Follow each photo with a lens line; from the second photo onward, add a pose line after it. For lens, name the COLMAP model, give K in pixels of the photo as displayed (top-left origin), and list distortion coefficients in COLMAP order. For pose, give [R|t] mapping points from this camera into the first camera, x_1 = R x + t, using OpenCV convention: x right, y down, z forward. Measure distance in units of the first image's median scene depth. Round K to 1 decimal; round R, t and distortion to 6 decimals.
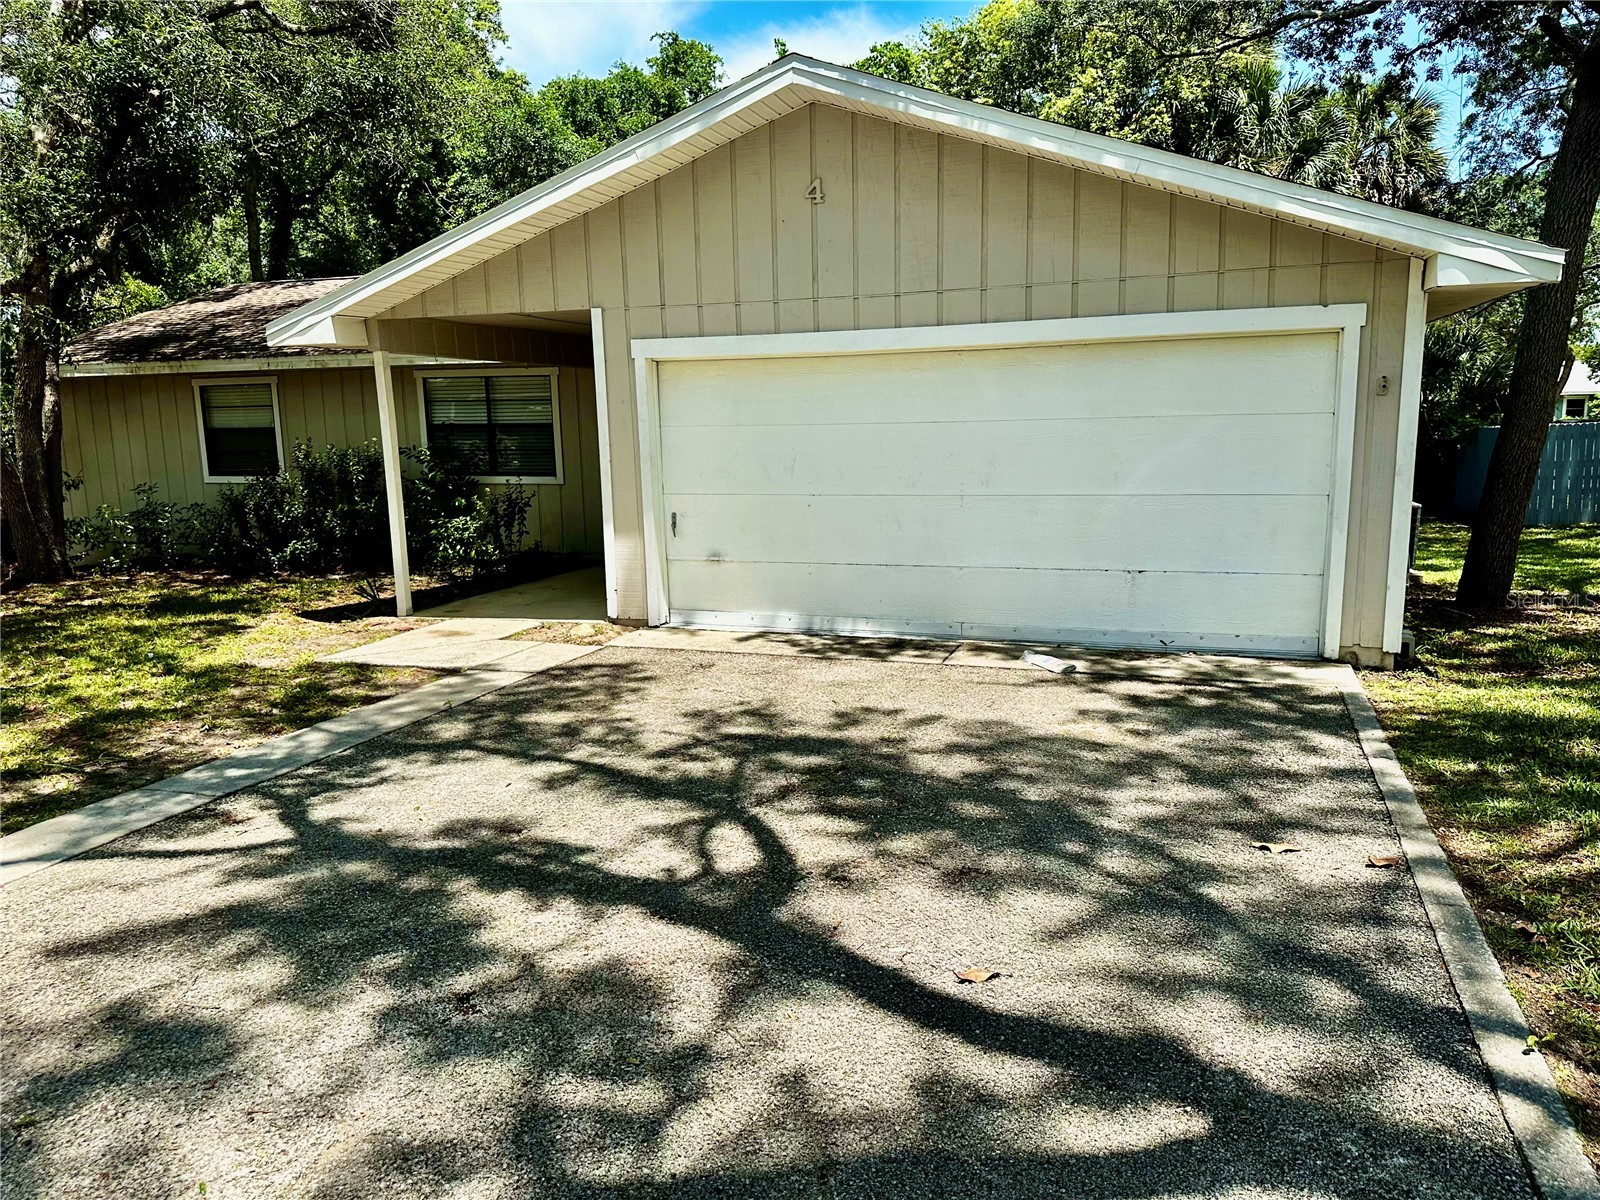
lens RADIAL K [[1124.5, 0, 800.0], [0, 1124.5, 600.0], [0, 0, 1]] dist [0.001230, 0.000191]
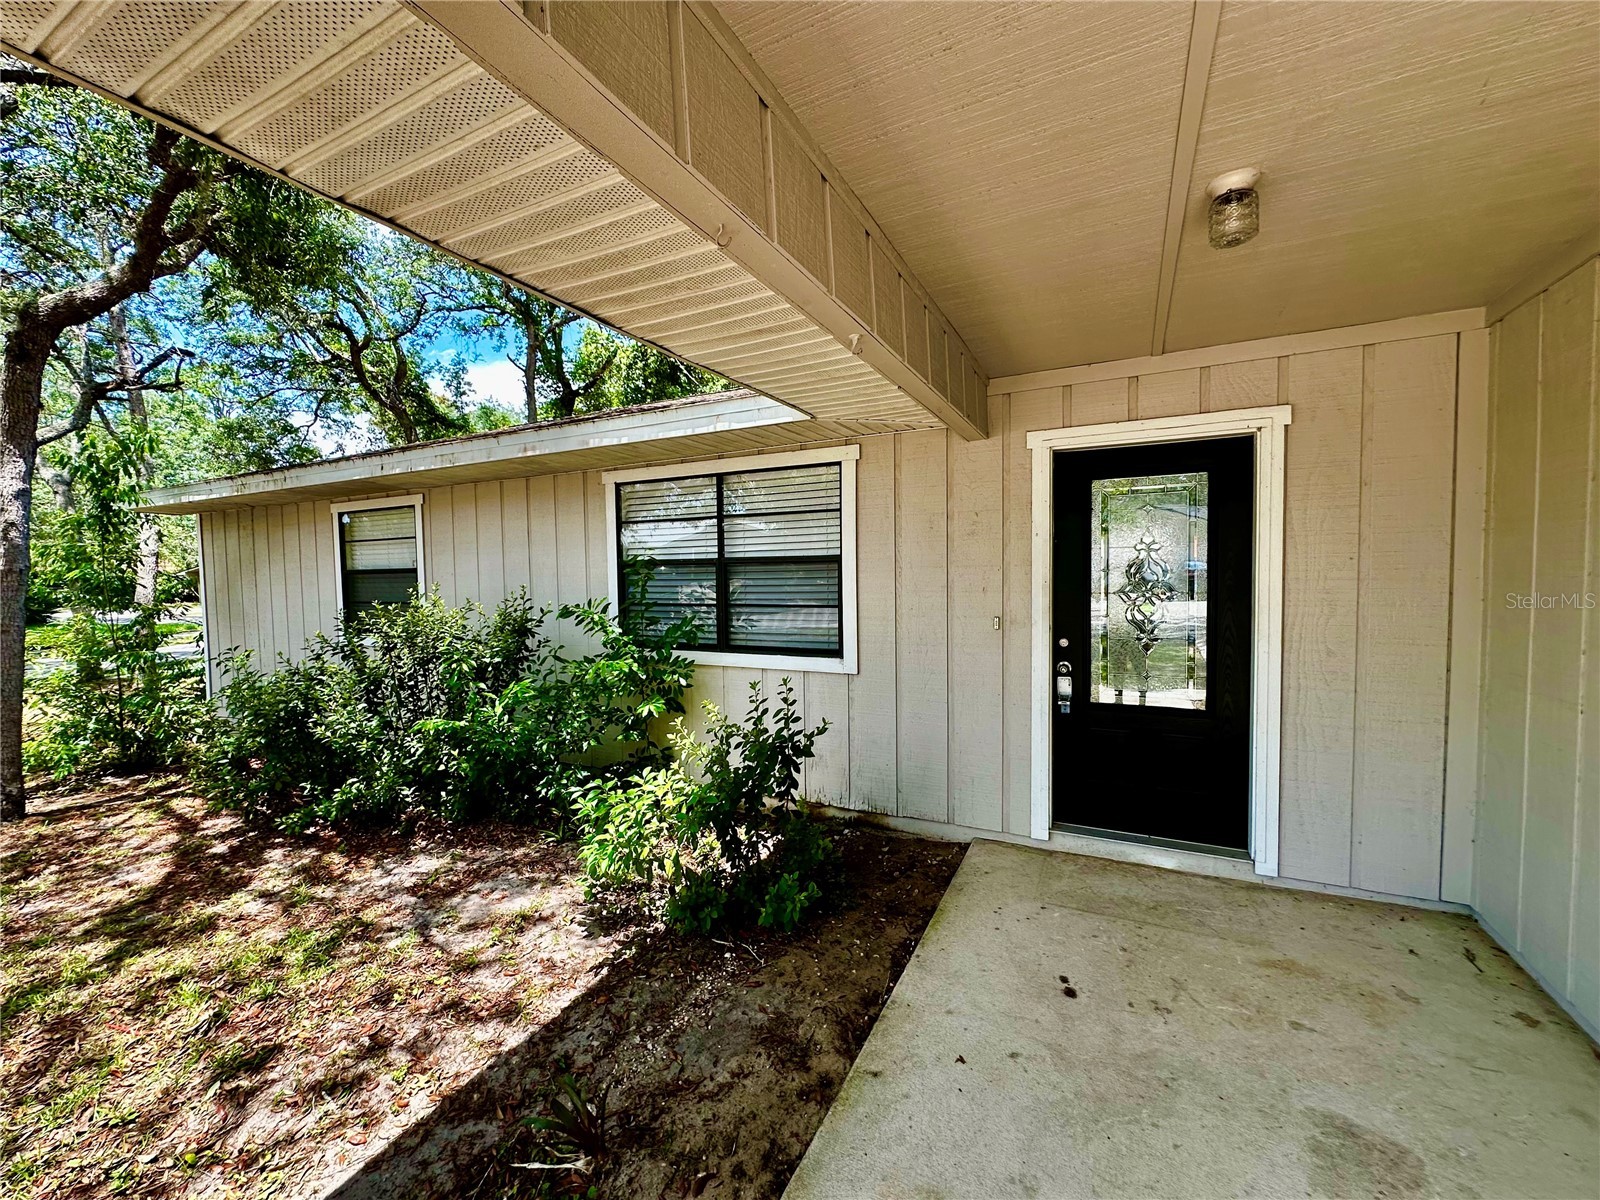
lens RADIAL K [[643.0, 0, 800.0], [0, 643.0, 600.0], [0, 0, 1]] dist [-0.001998, -0.000130]
pose [[0.990188, 0.016512, -0.138762, -0.193450], [-0.035286, 0.990360, -0.133948, -0.095216], [0.135212, 0.137530, 0.981225, 0.701672]]
